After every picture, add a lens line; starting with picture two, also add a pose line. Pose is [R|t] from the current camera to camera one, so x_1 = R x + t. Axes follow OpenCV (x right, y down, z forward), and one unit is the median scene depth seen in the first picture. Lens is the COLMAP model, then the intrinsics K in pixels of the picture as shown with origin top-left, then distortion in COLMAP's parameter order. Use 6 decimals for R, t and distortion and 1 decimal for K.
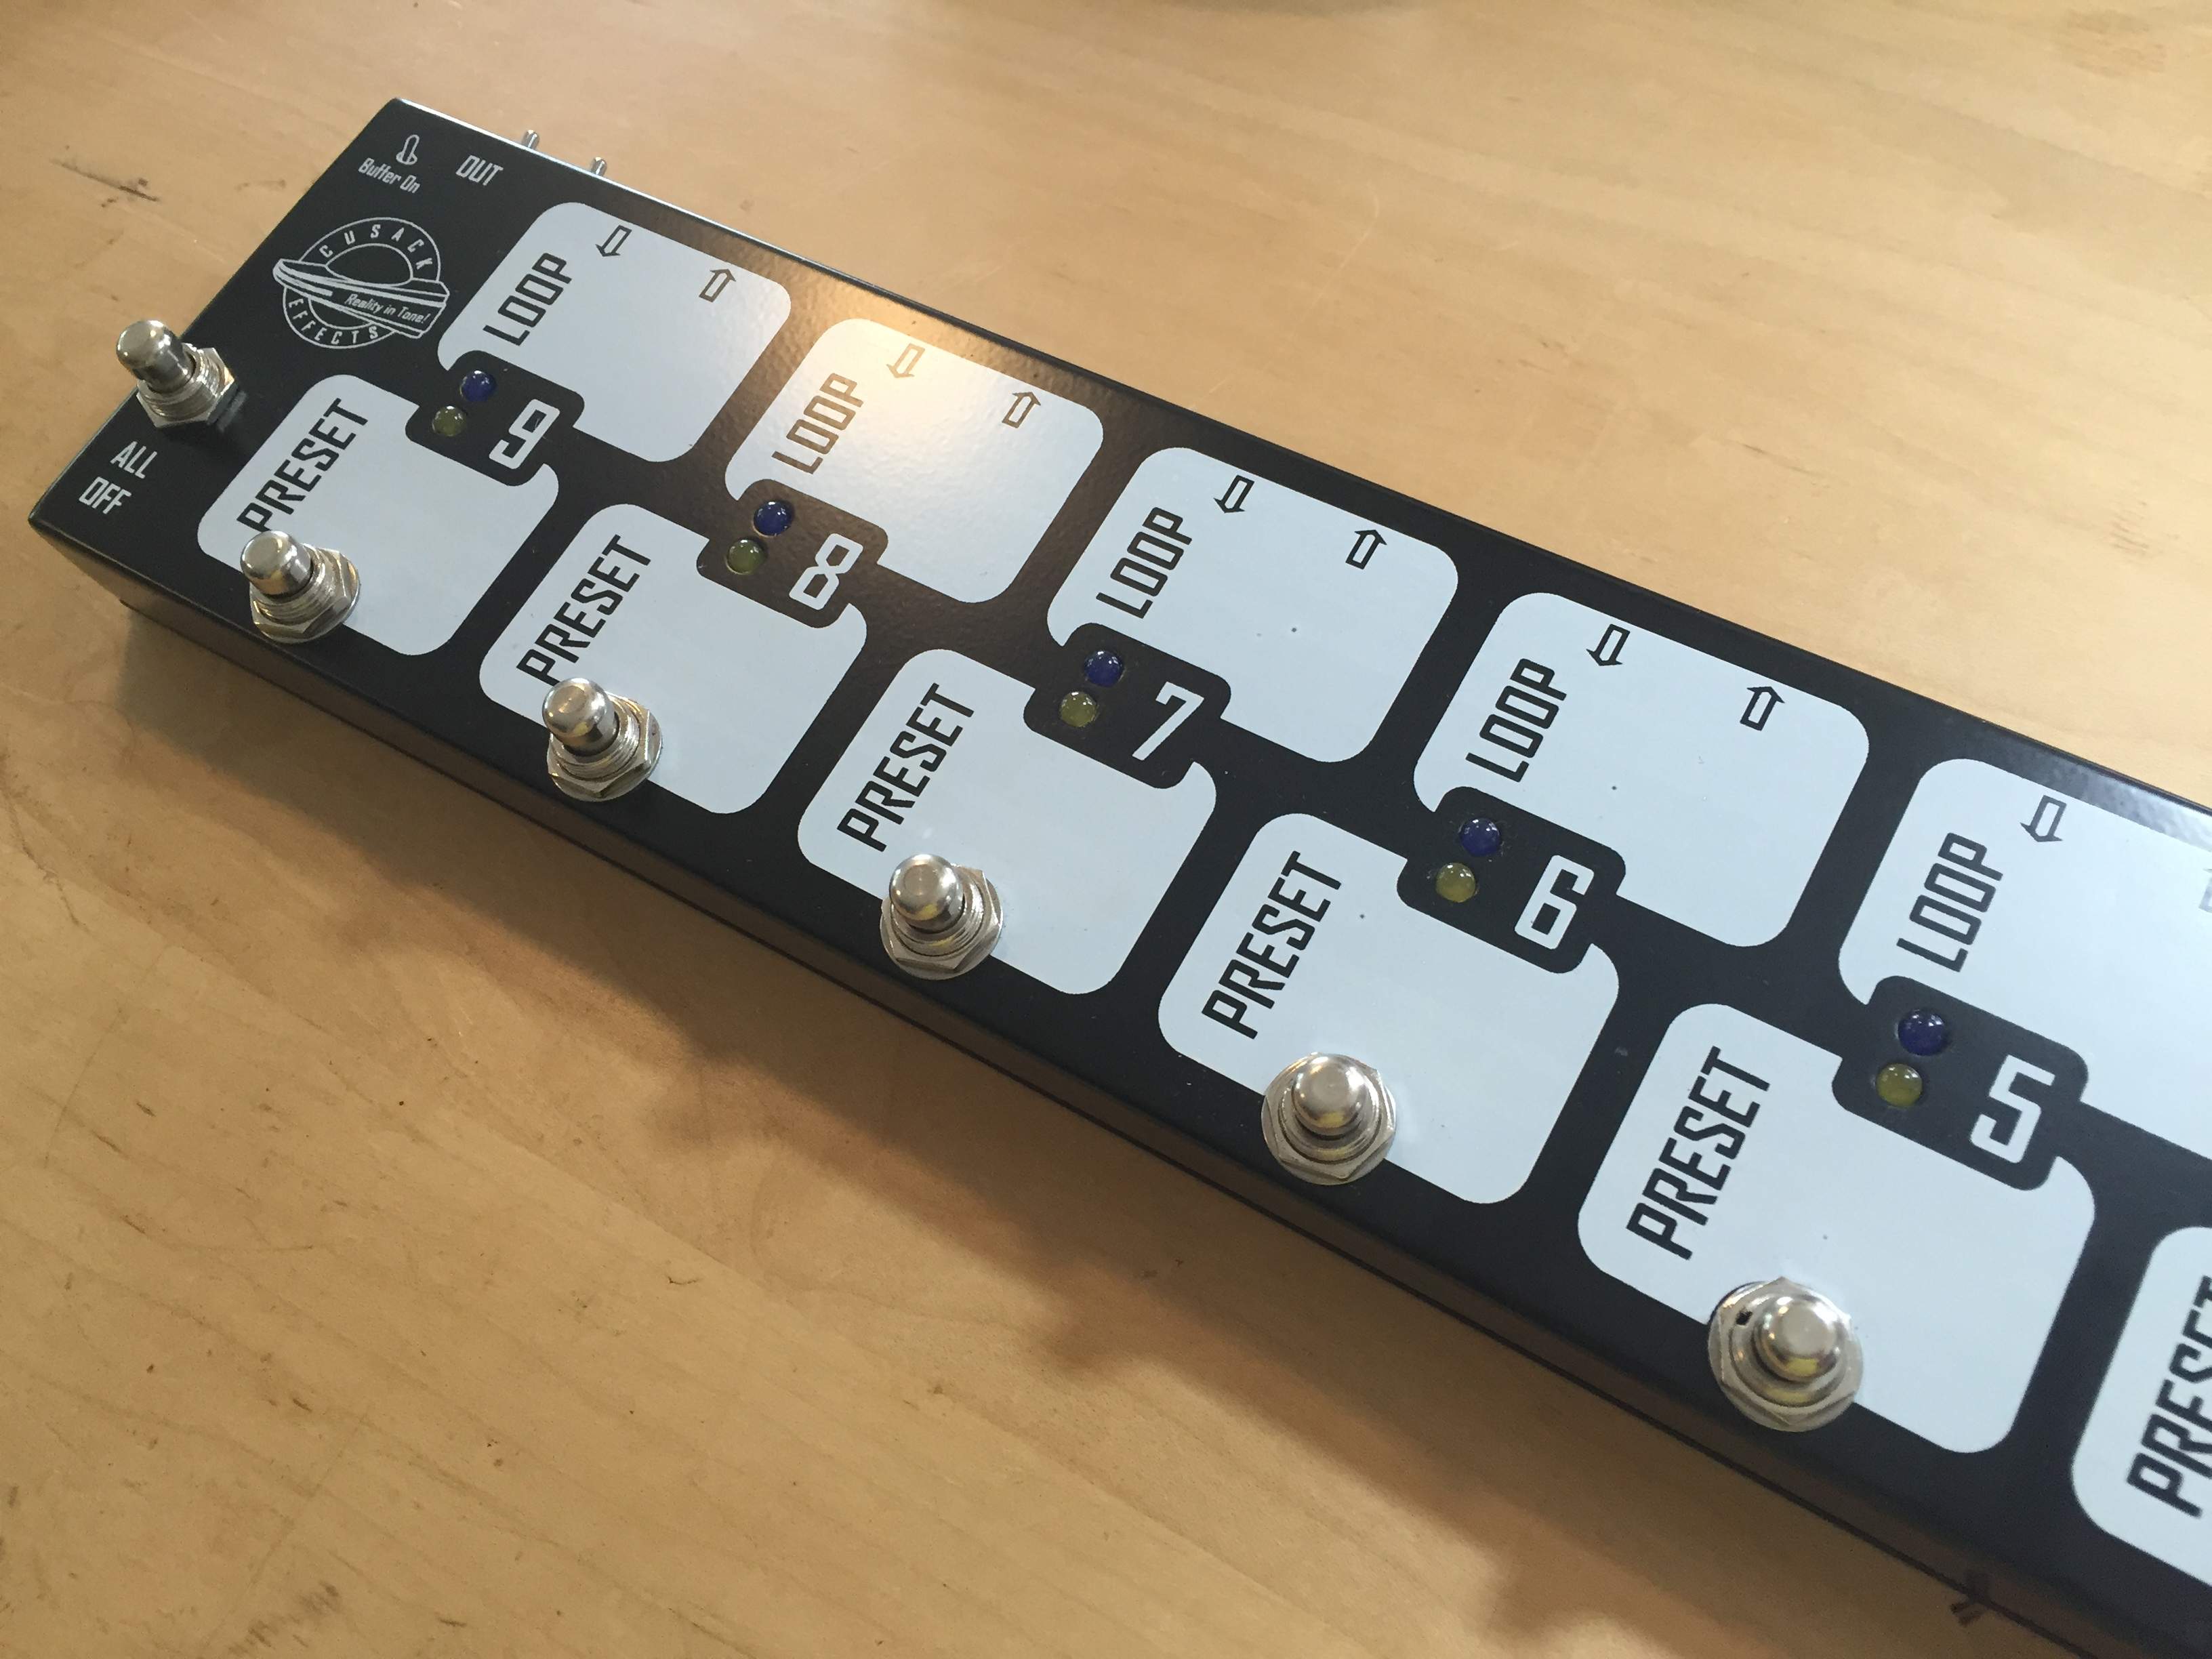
lens RADIAL K [[1860.0, 0, 1127.9], [0, 1860.0, 878.0], [0, 0, 1]] dist [0.066539, -0.098783]
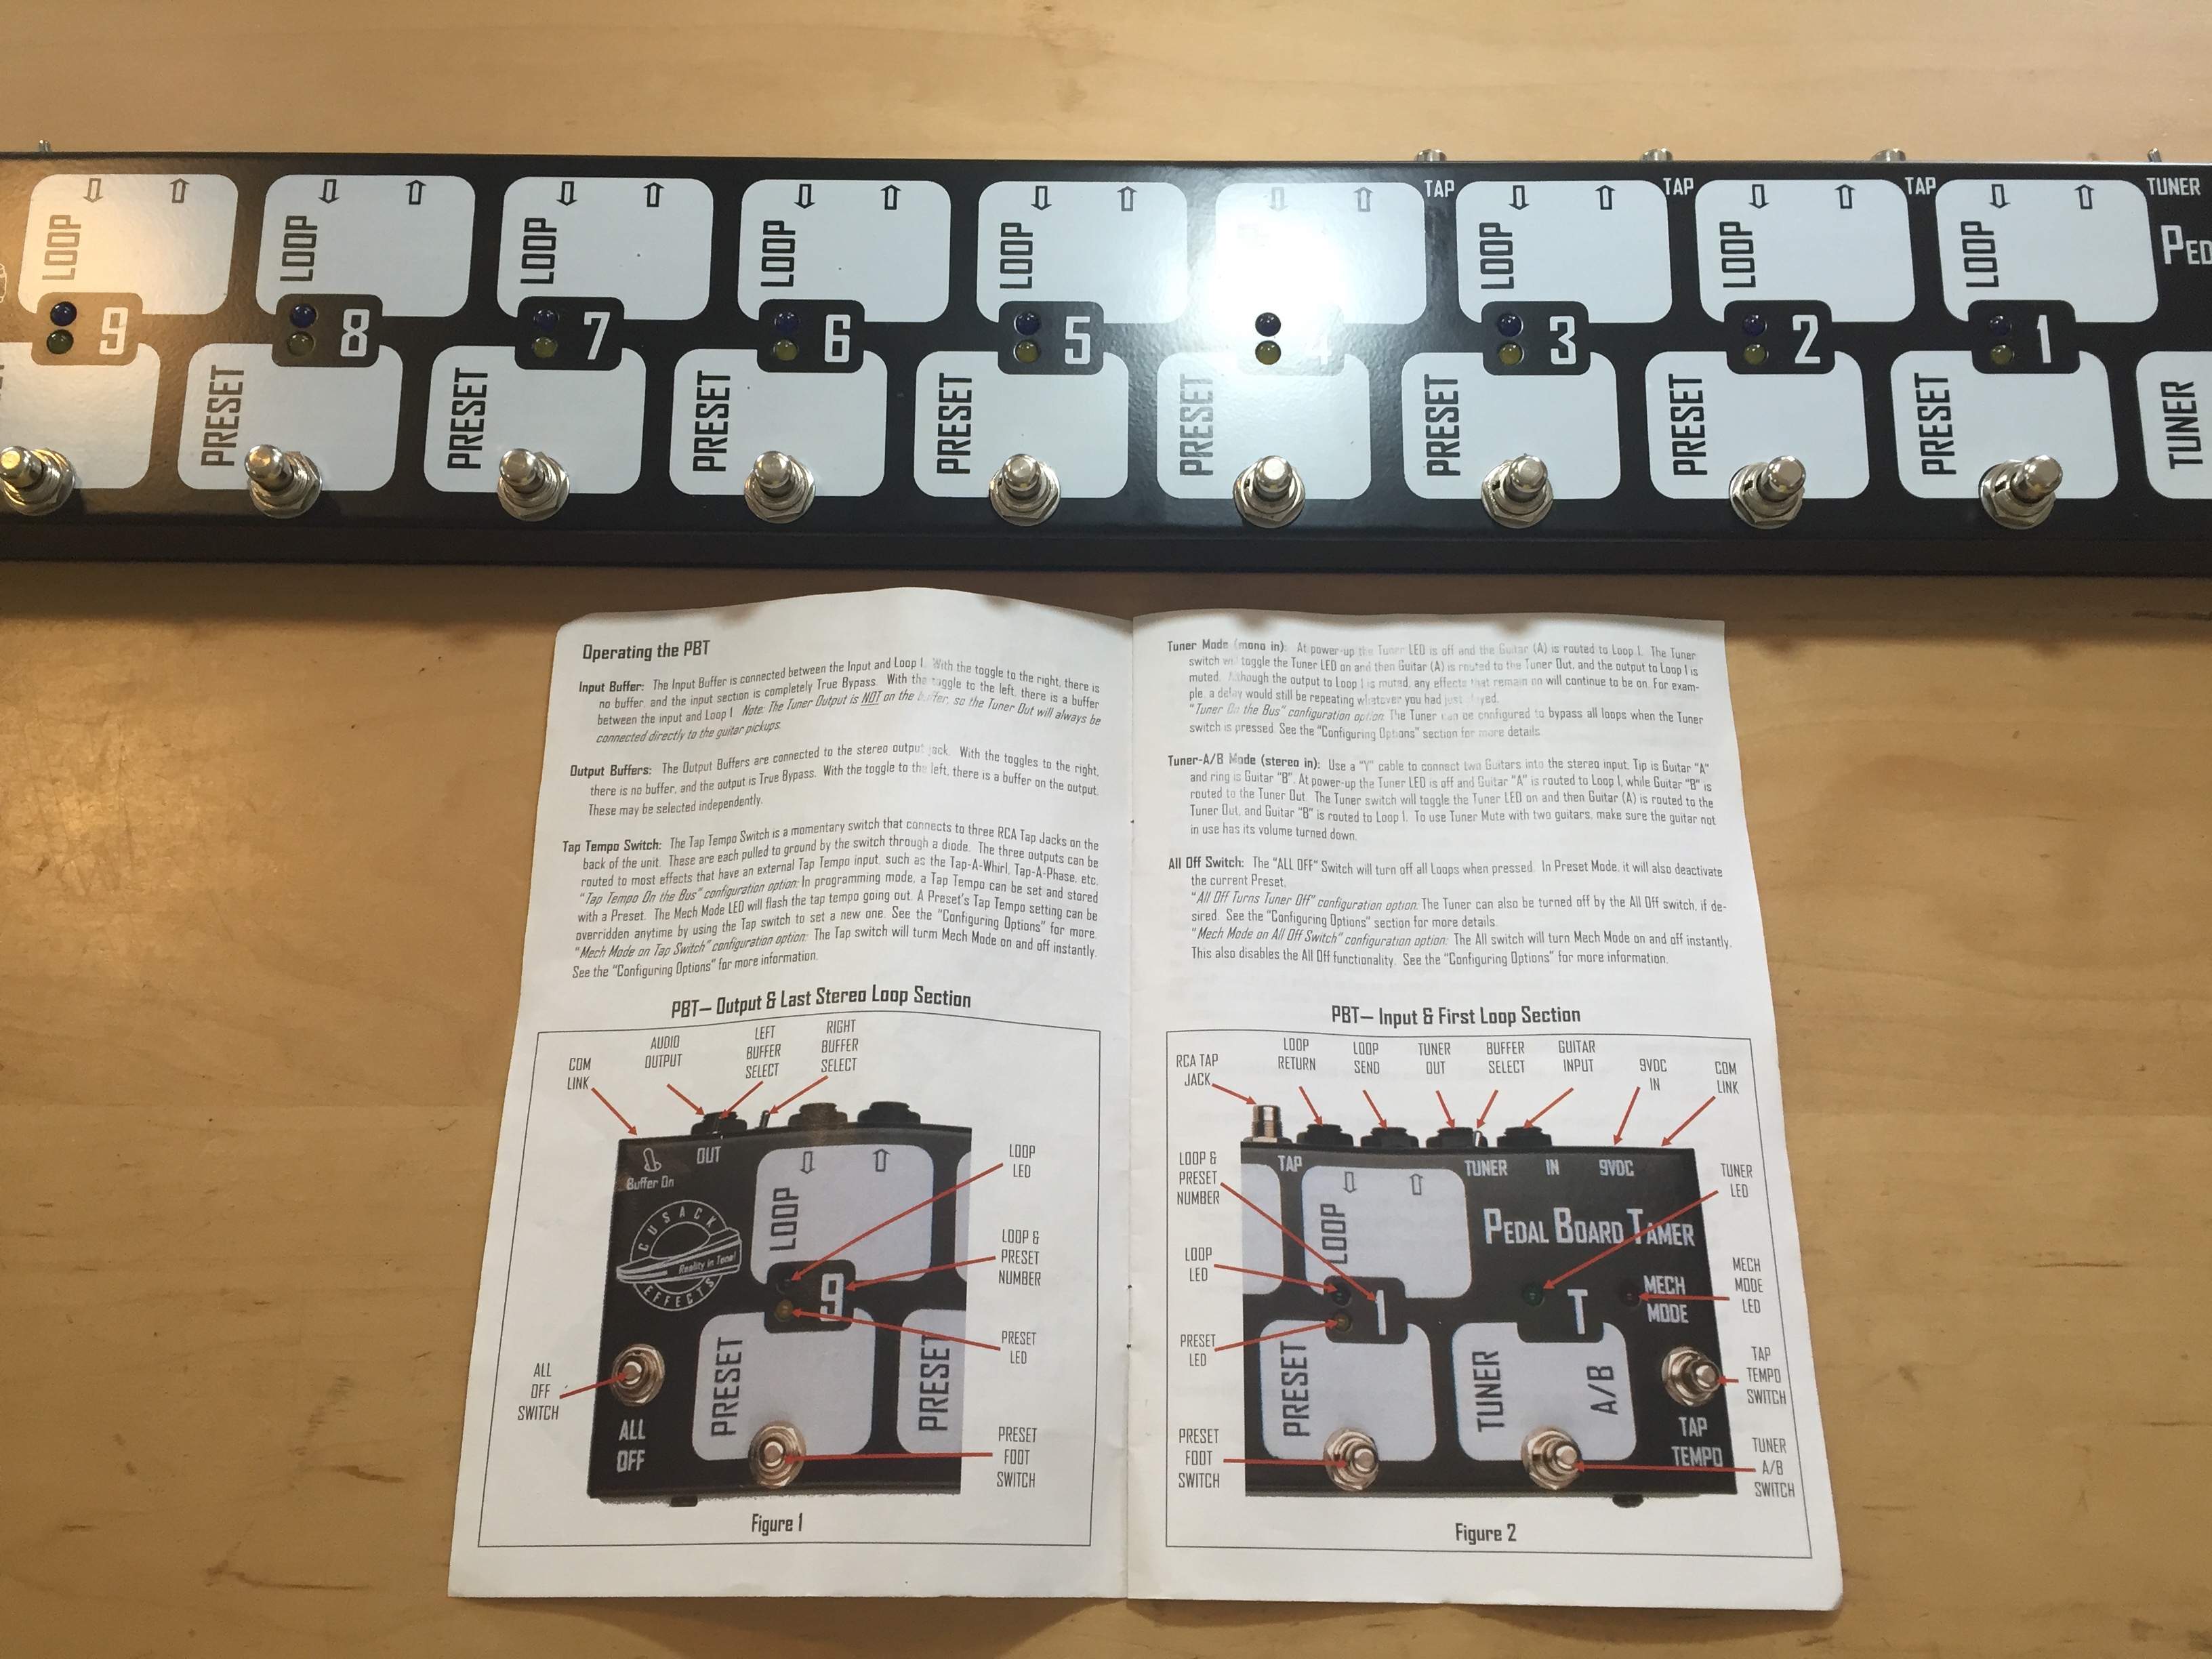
lens RADIAL K [[1860.0, 0, 1118.4], [0, 1860.0, 823.2], [0, 0, 1]] dist [0.066539, -0.098783]
pose [[0.862548, -0.454194, 0.222978, -0.168434], [0.411016, 0.885975, 0.214742, 0.157023], [-0.295088, -0.093578, 0.950877, -0.916984]]
